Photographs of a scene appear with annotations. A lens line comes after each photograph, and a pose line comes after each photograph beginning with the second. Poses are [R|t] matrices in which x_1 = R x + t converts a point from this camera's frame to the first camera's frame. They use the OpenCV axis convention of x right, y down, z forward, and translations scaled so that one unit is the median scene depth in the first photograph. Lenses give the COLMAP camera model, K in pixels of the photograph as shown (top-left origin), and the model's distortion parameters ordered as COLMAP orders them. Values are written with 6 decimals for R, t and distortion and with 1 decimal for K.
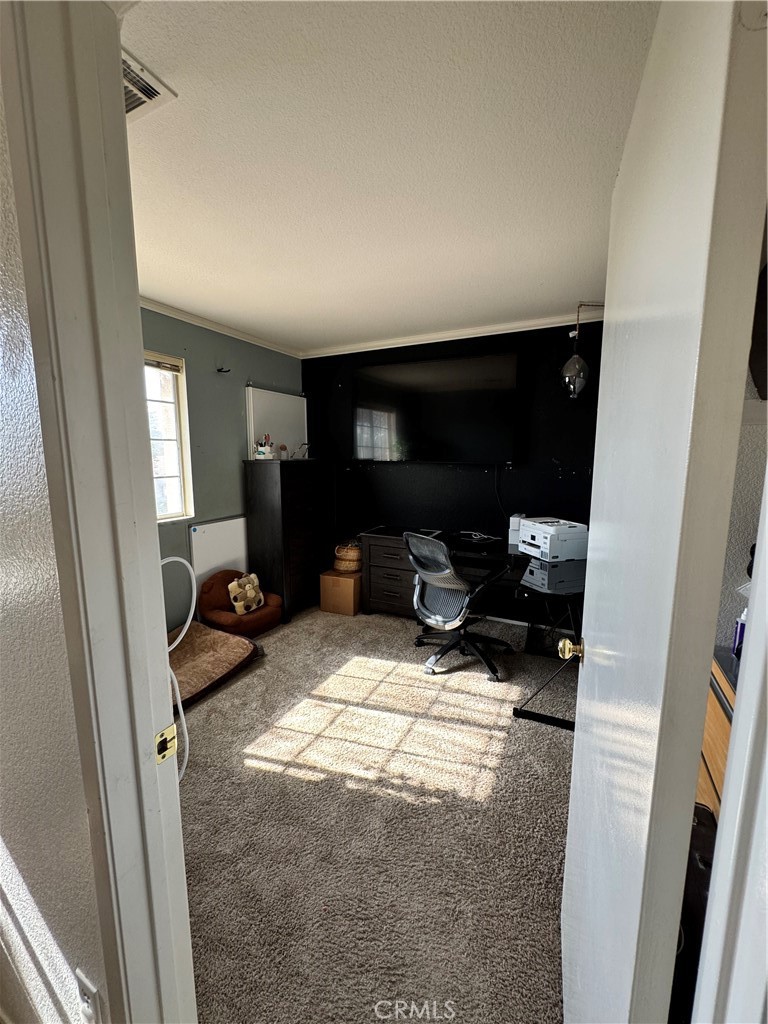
lens RADIAL K [[410.6, 0, 382.5], [0, 410.6, 511.7], [0, 0, 1]] dist [-0.003939, 0.000092]
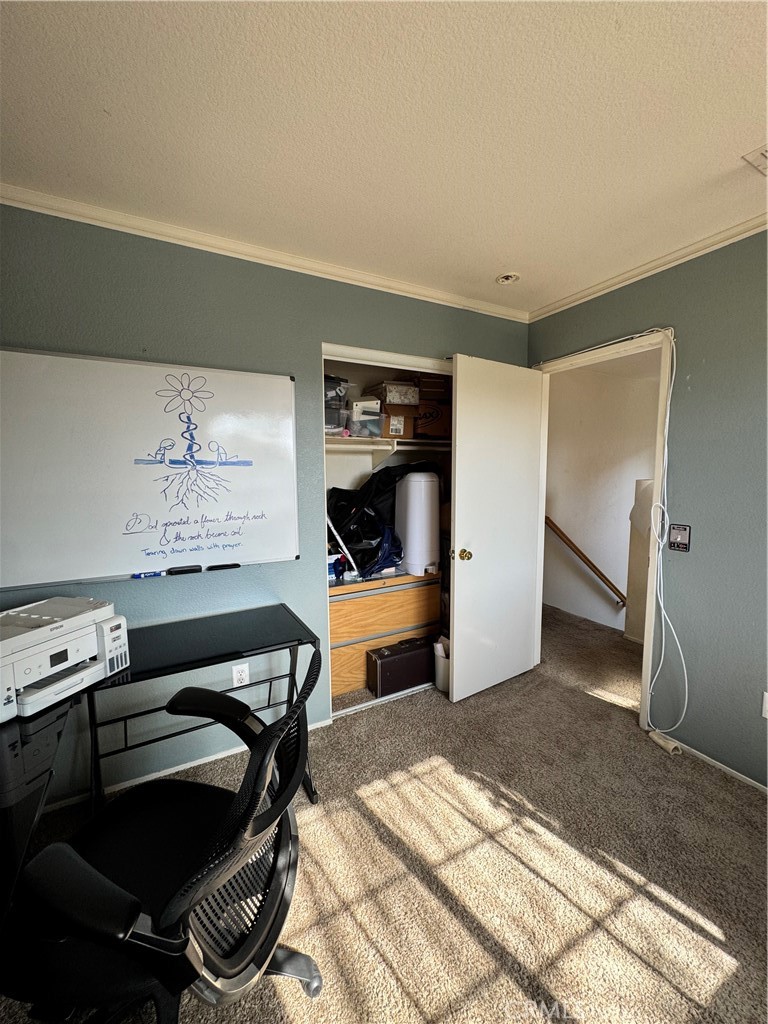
lens RADIAL K [[410.6, 0, 382.2], [0, 410.6, 511.6], [0, 0, 1]] dist [-0.003939, 0.000092]
pose [[-0.818975, -0.047597, 0.571852, -0.228569], [0.092187, 0.972696, 0.212986, -0.218457], [-0.566376, 0.227148, -0.792226, 1.637097]]
